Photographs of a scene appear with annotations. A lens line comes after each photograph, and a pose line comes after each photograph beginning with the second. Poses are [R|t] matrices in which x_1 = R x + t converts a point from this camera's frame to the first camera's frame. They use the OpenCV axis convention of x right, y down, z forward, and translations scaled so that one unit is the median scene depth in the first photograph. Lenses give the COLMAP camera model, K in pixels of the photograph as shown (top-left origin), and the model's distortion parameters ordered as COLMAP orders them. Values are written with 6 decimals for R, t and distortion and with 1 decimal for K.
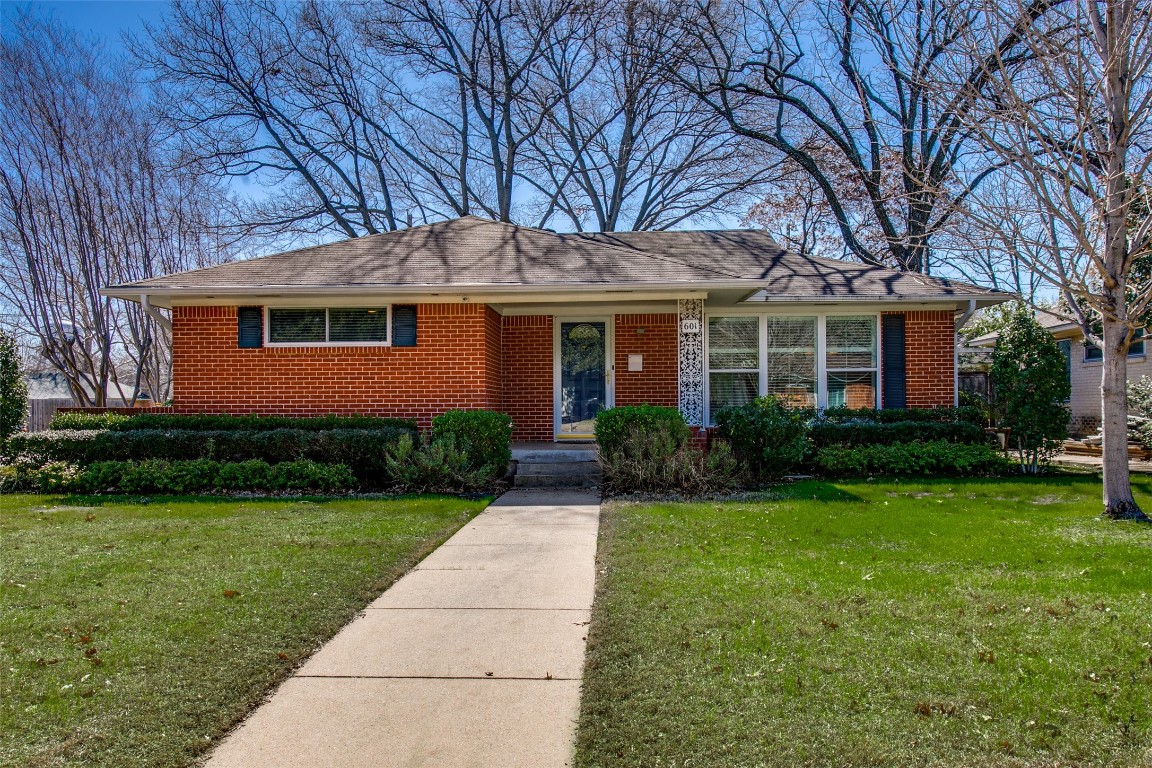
lens RADIAL K [[886.3, 0, 576.0], [0, 886.3, 384.0], [0, 0, 1]] dist [-0.048387, 0.075181]
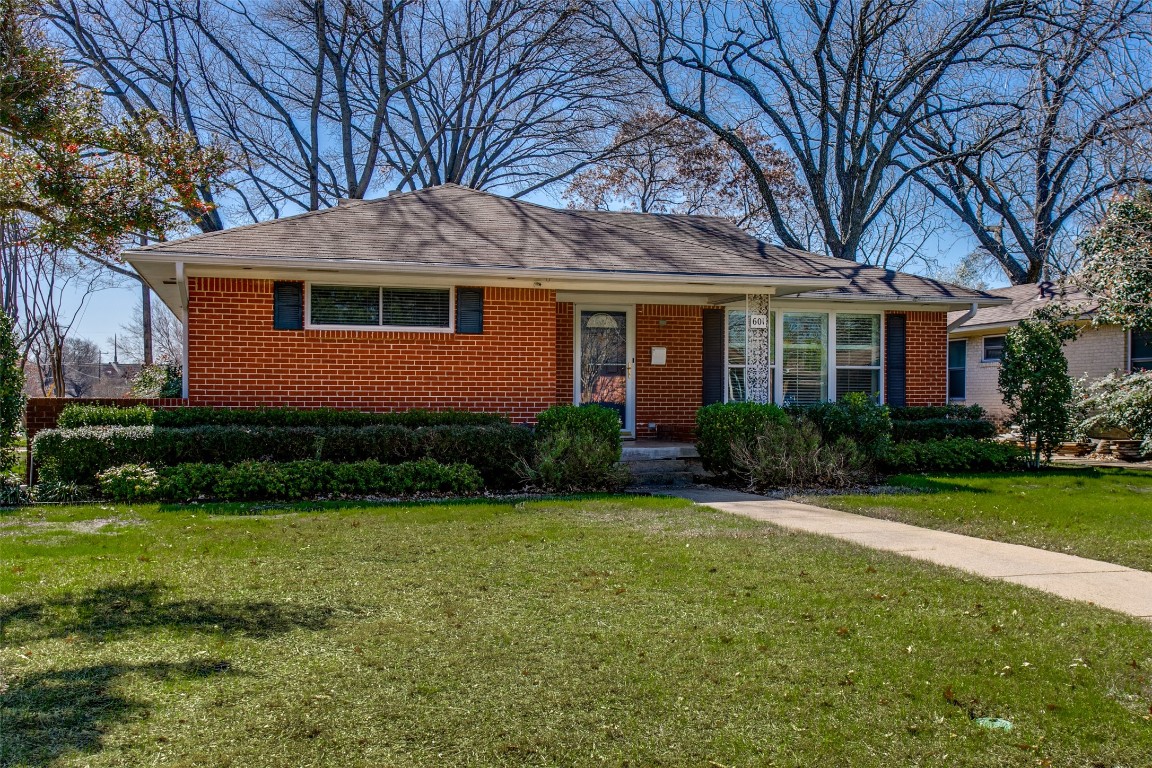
lens RADIAL K [[1056.5, 0, 576.0], [0, 1056.5, 384.0], [0, 0, 1]] dist [0.005171, 0.000902]
pose [[0.952306, 0.013855, 0.304831, -0.414914], [-0.017112, 0.999821, 0.008016, -0.001616], [-0.304665, -0.012850, 0.952373, -0.058596]]
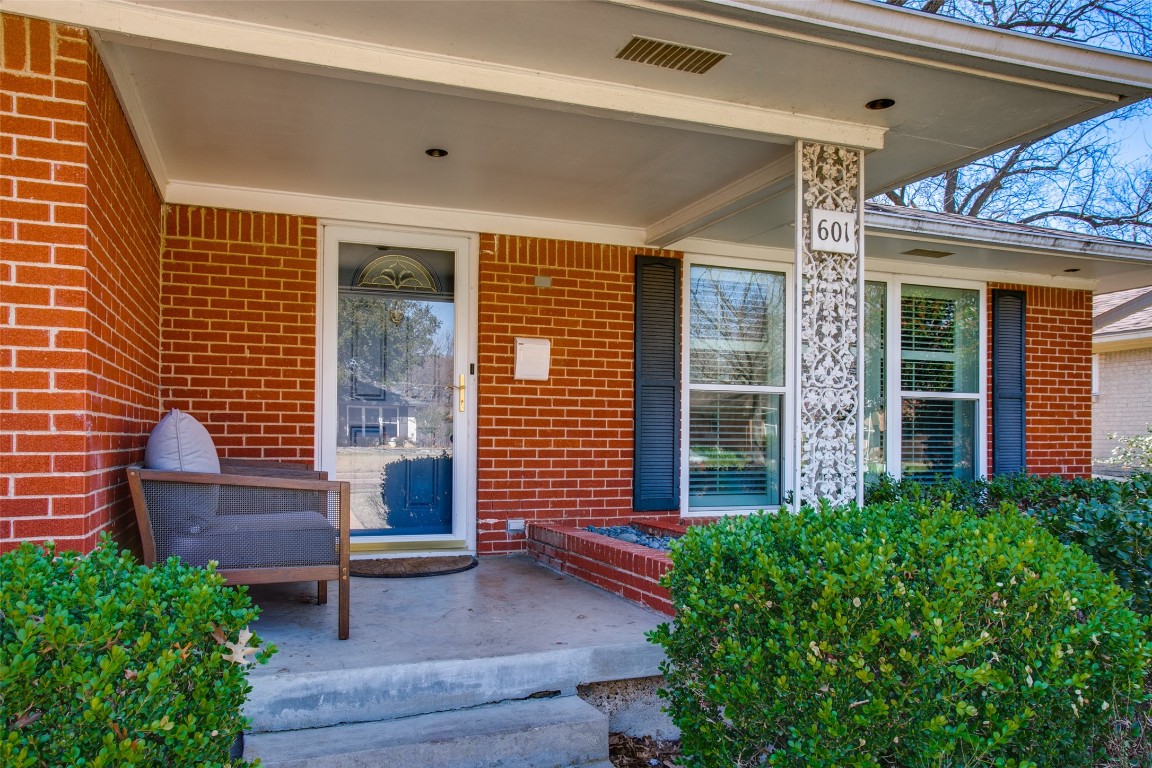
lens RADIAL K [[805.4, 0, 550.3], [0, 805.4, 433.3], [0, 0, 1]] dist [-0.000747, 0.001873]
pose [[0.927942, 0.017153, 0.372329, -0.068383], [-0.023366, 0.999653, 0.012179, 0.005474], [-0.371991, -0.020001, 0.928021, 0.757892]]
